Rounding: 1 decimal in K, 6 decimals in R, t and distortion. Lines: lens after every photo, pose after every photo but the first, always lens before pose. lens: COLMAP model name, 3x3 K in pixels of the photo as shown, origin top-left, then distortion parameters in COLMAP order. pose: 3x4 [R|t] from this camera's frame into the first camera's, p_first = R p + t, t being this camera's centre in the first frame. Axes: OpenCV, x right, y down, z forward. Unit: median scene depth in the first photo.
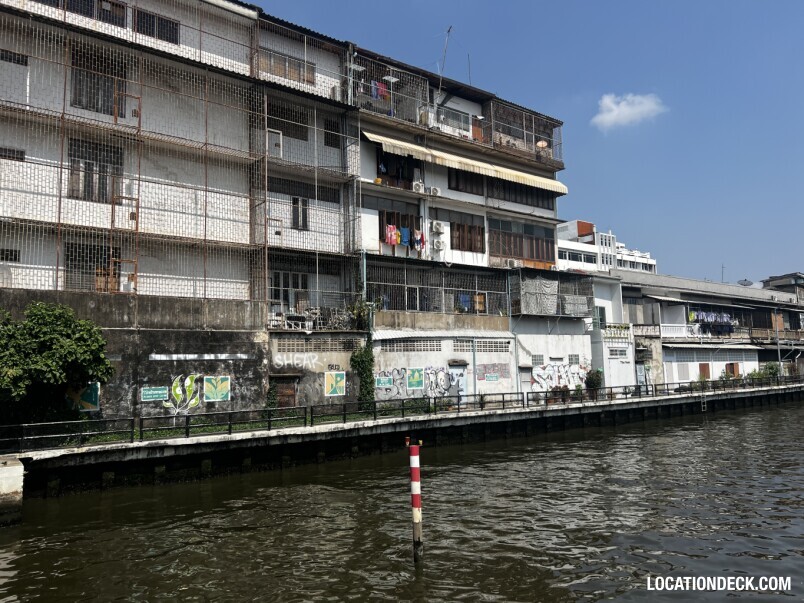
lens RADIAL K [[611.3, 0, 402.0], [0, 611.3, 301.5], [0, 0, 1]] dist [0.093125, -0.147117]
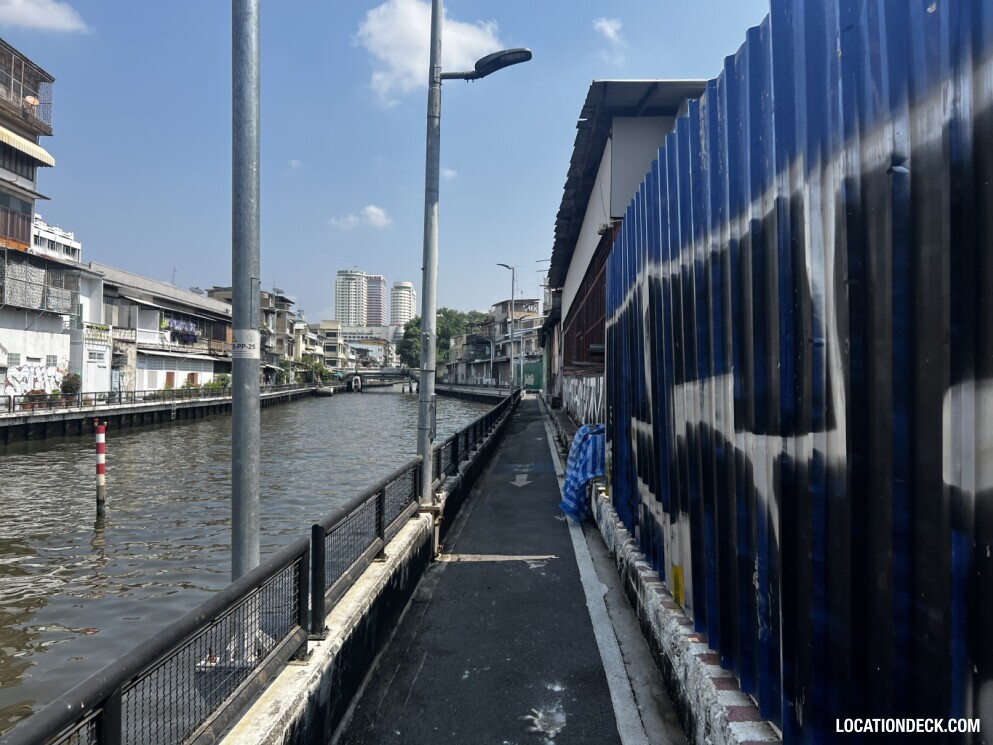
lens RADIAL K [[755.0, 0, 496.5], [0, 755.0, 372.5], [0, 0, 1]] dist [0.093125, -0.147117]
pose [[0.589345, 0.046425, 0.806546, -0.207806], [-0.124867, 0.991585, 0.034164, -0.005602], [-0.798173, -0.120846, 0.590183, -0.142196]]
